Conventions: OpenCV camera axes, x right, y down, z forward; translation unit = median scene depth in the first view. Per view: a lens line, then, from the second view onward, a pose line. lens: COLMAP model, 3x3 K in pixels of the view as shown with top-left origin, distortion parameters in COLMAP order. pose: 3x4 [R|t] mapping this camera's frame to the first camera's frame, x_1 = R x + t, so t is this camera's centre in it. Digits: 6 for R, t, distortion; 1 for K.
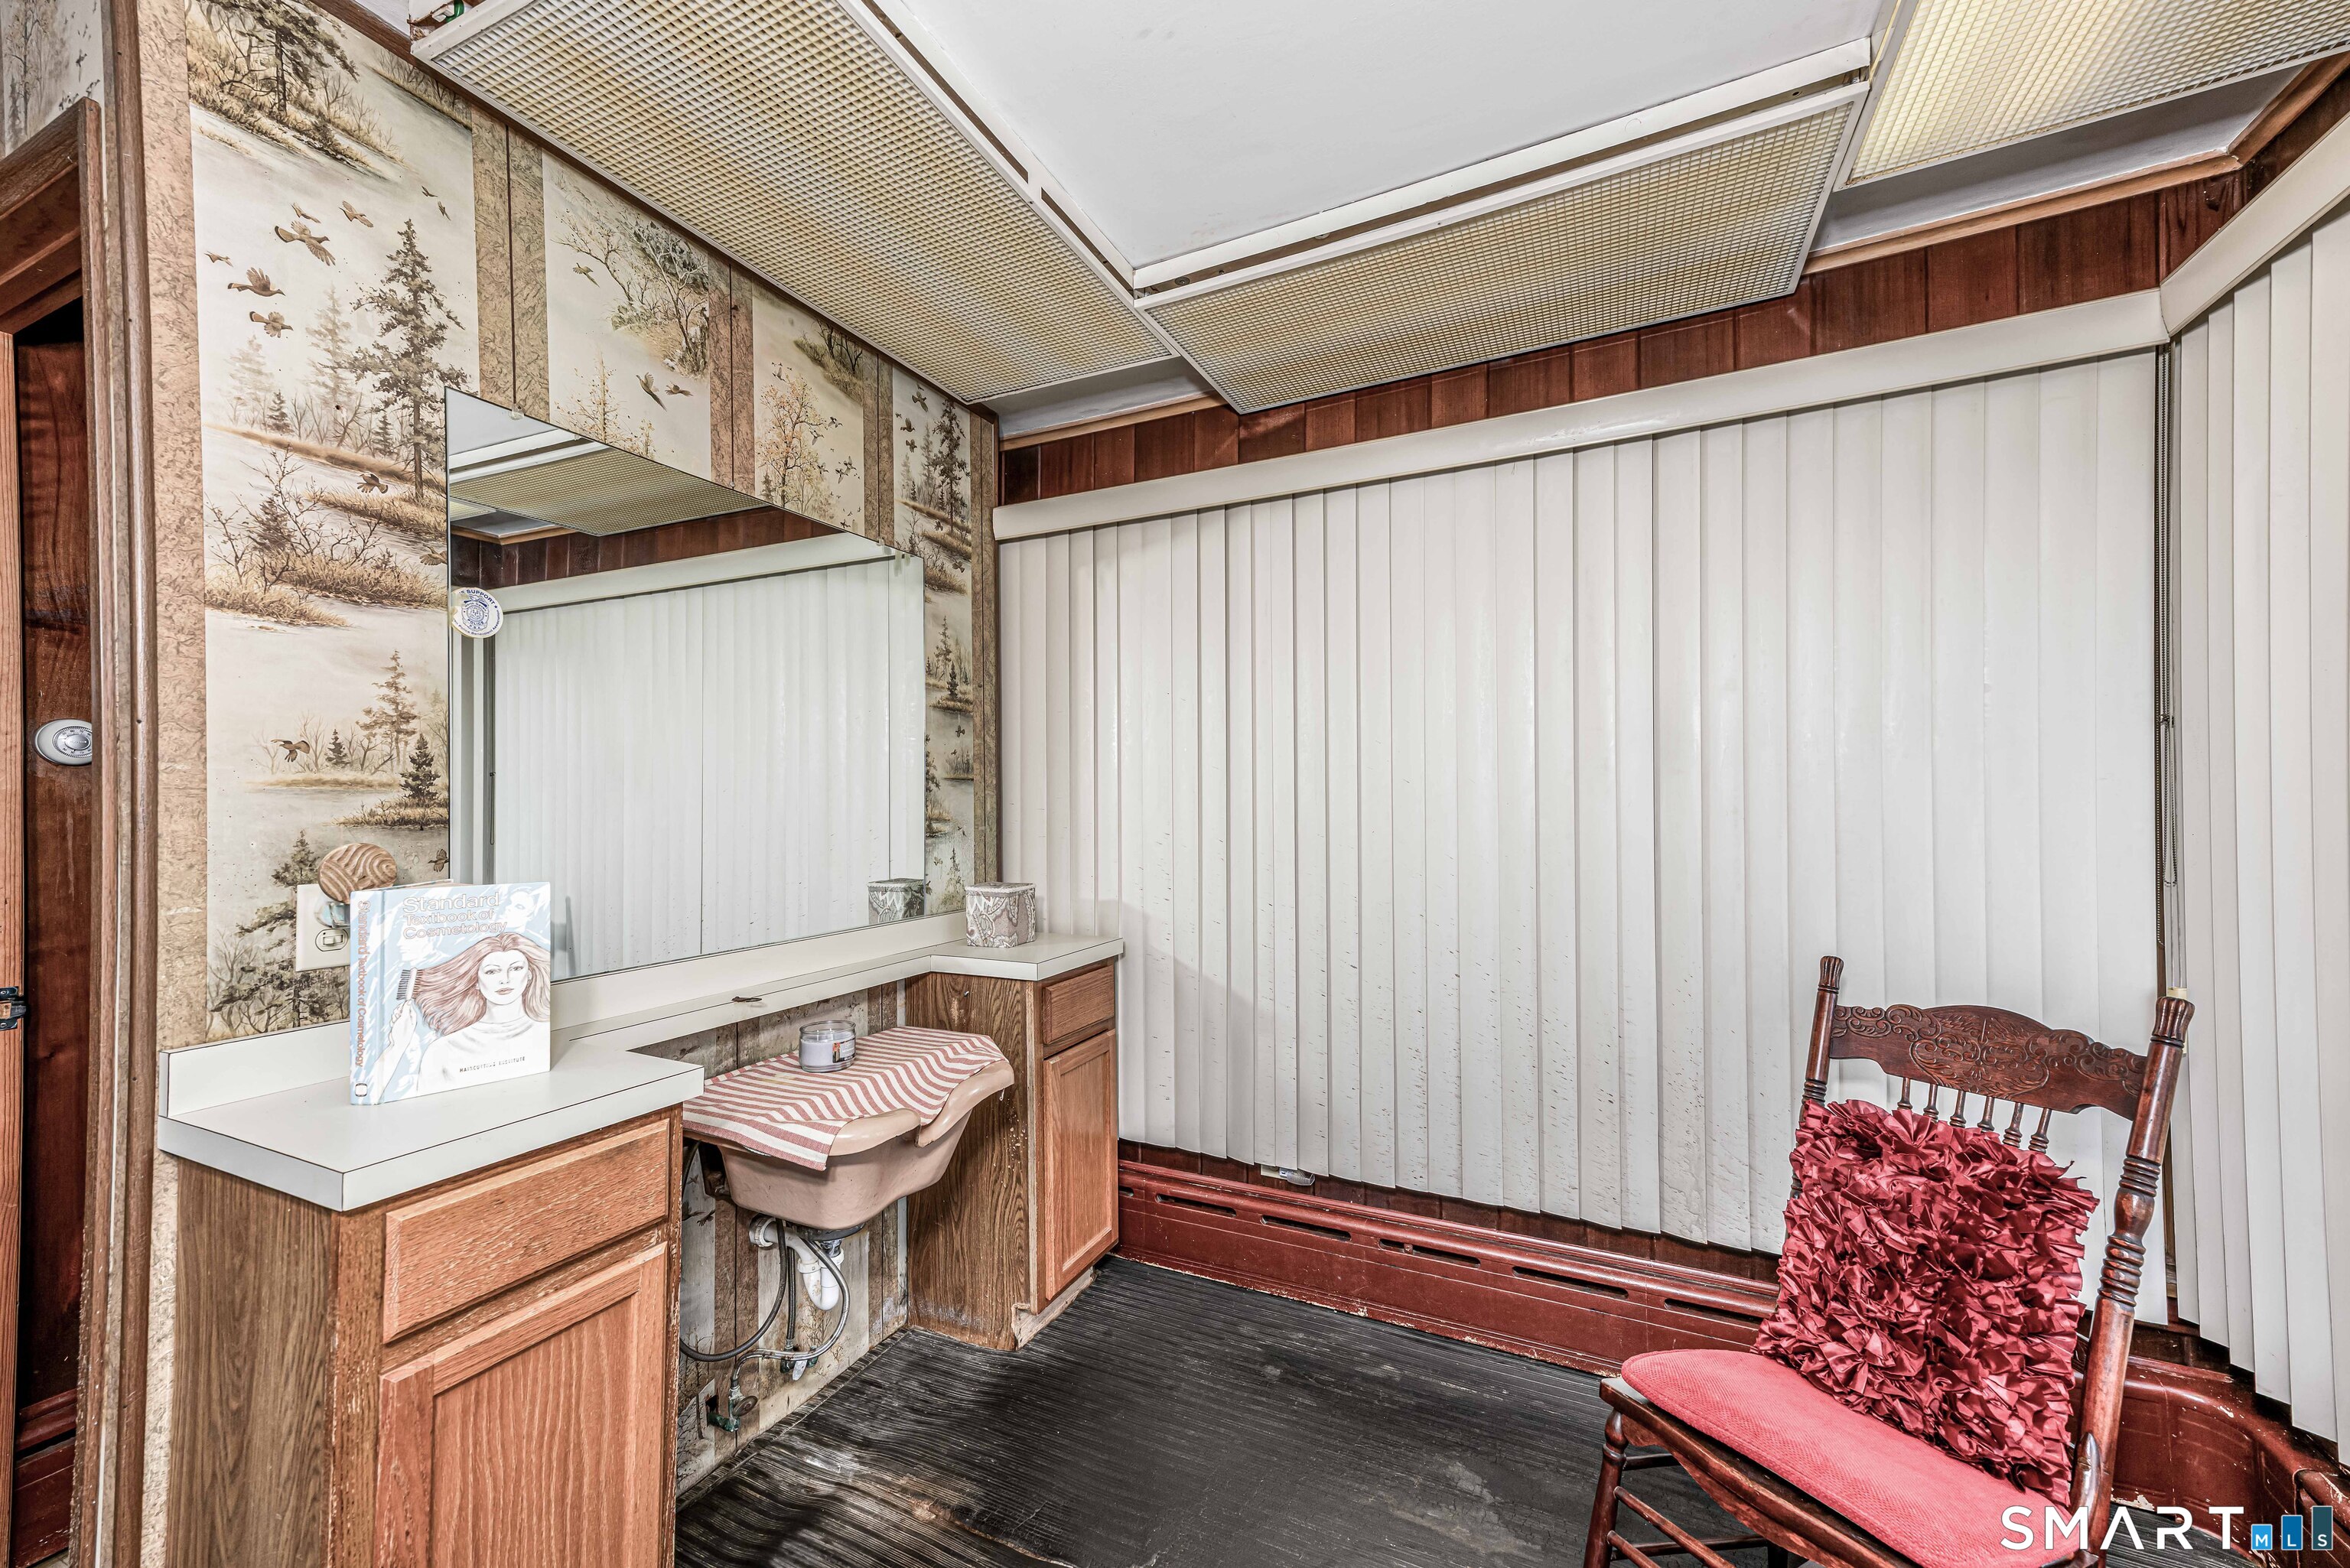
lens RADIAL K [[918.0, 0, 1161.1], [0, 918.0, 794.3], [0, 0, 1]] dist [0.024820, 0.000288]
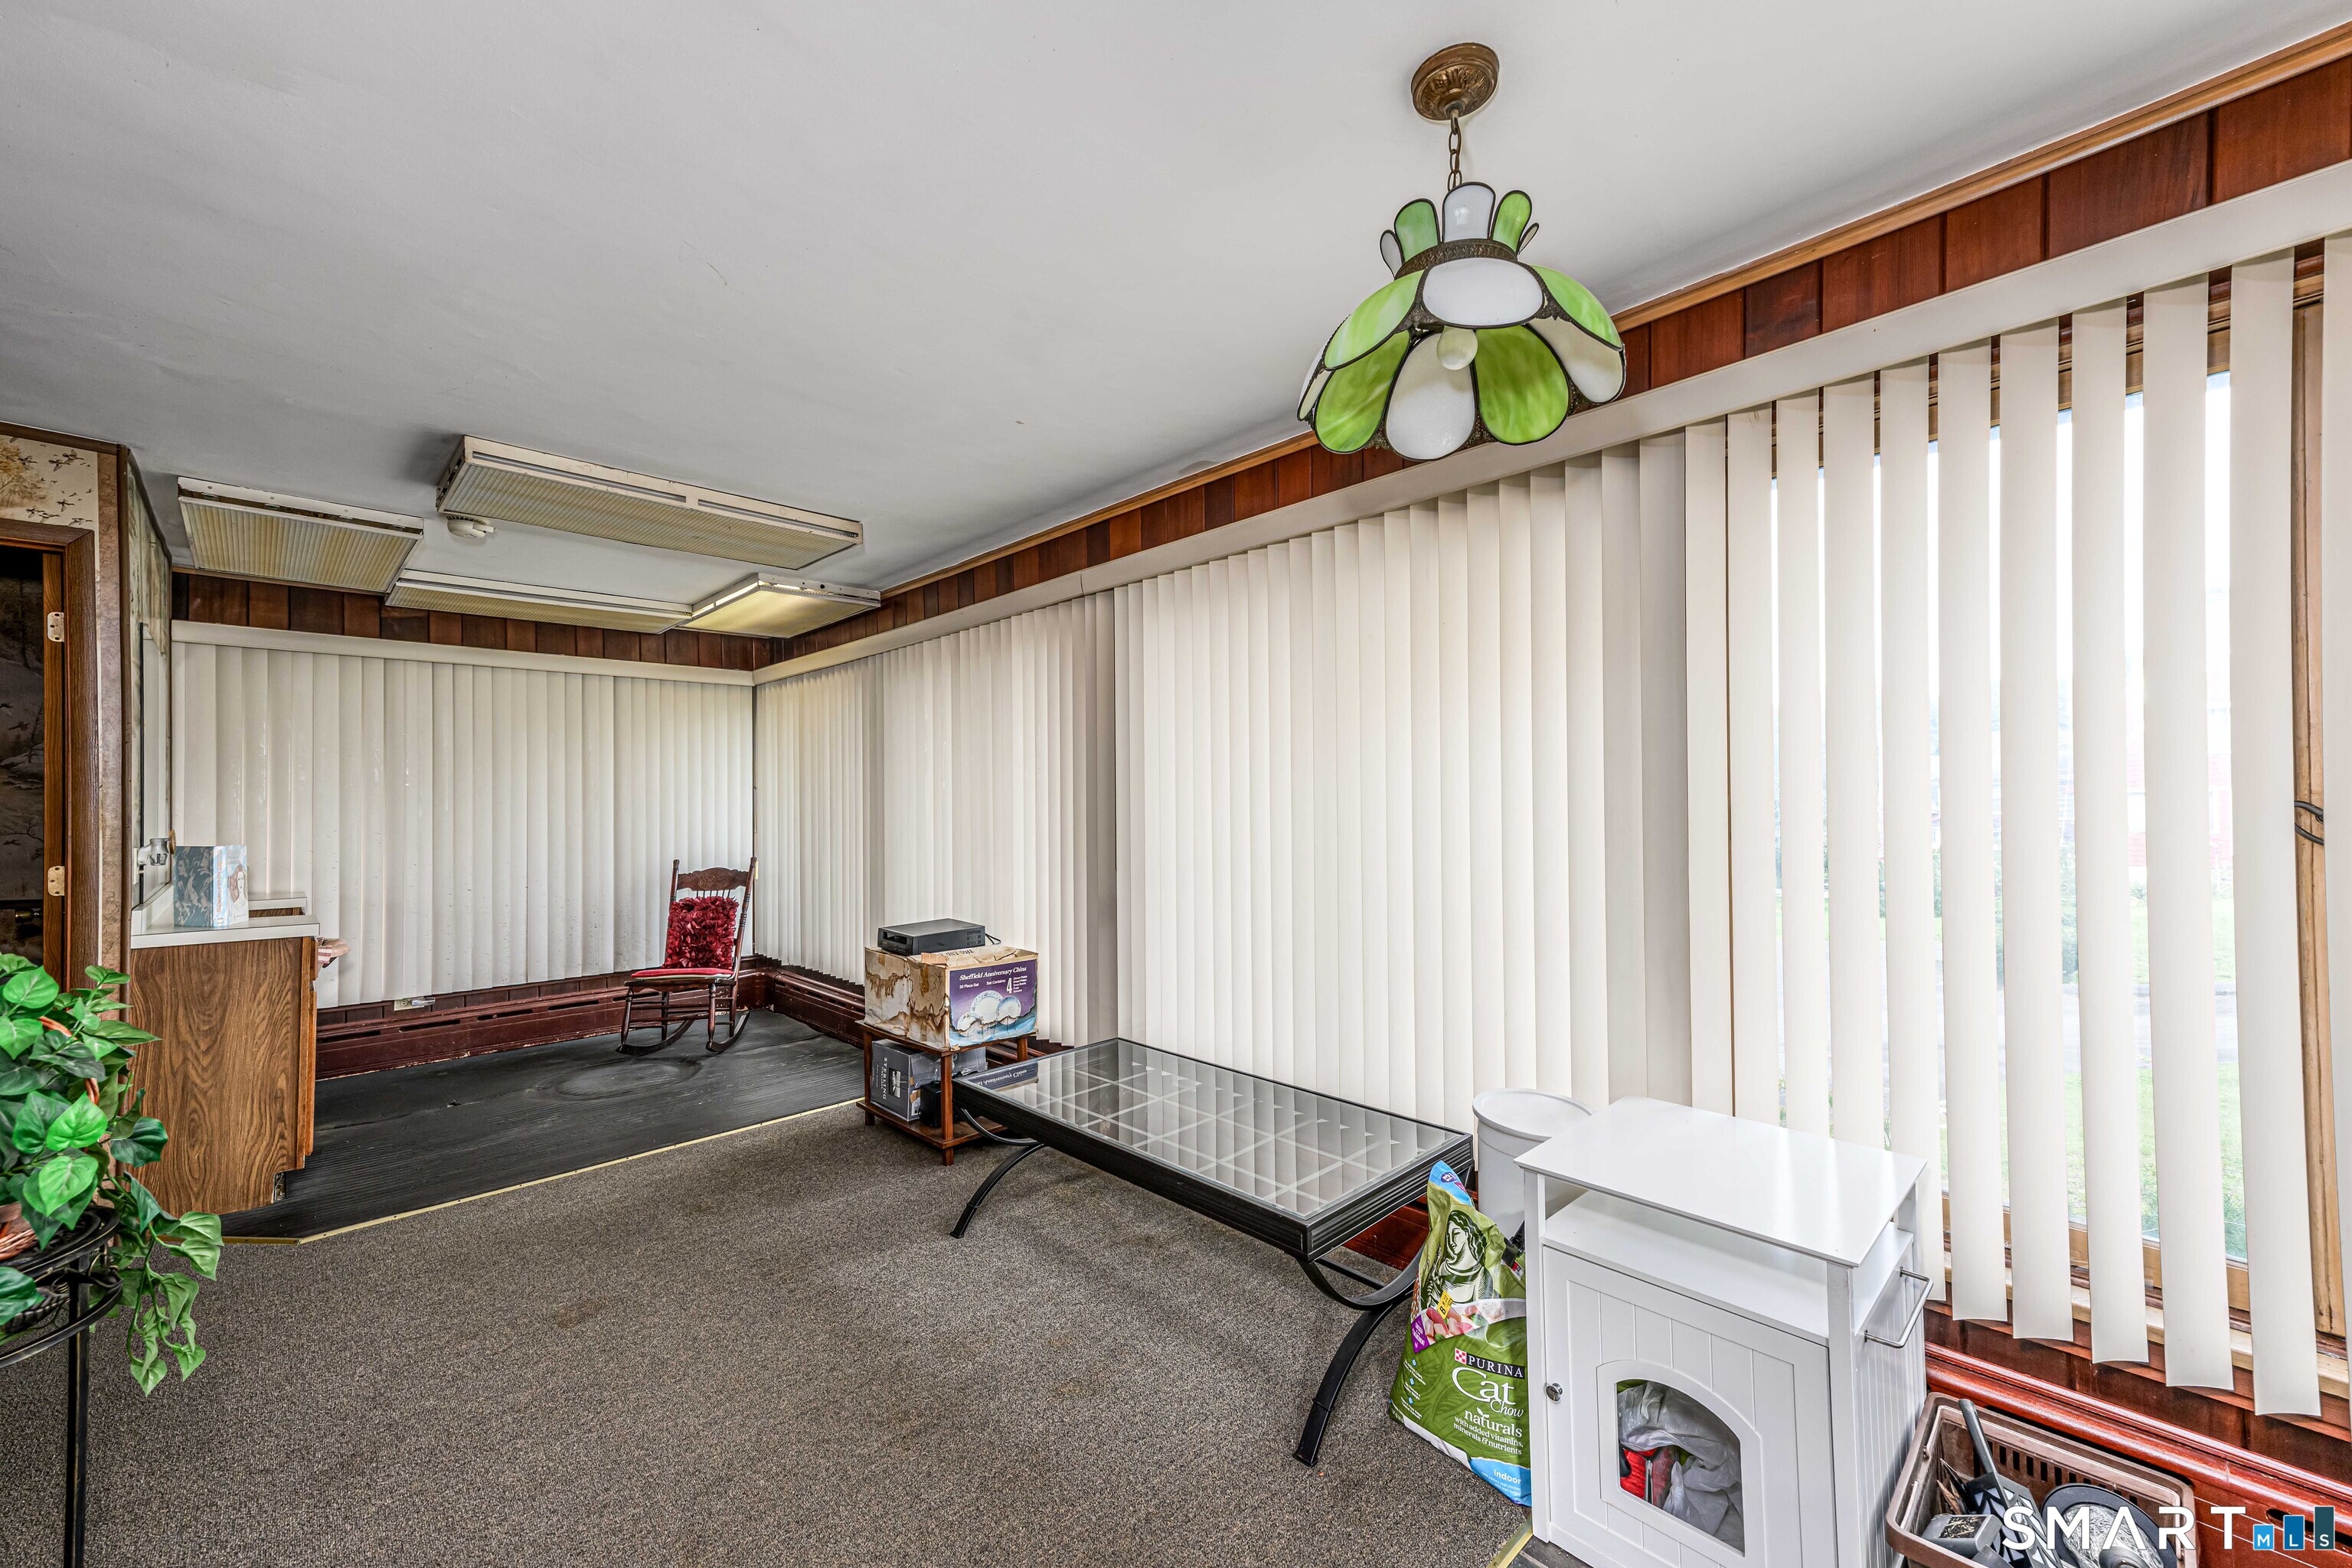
lens RADIAL K [[918.9, 0, 1162.1], [0, 918.9, 794.3], [0, 0, 1]] dist [0.024820, 0.000288]
pose [[0.352116, 0.005550, 0.935940, -1.668666], [0.003969, 0.999965, -0.007423, -0.012660], [-0.935948, 0.006328, 0.352081, -1.680106]]
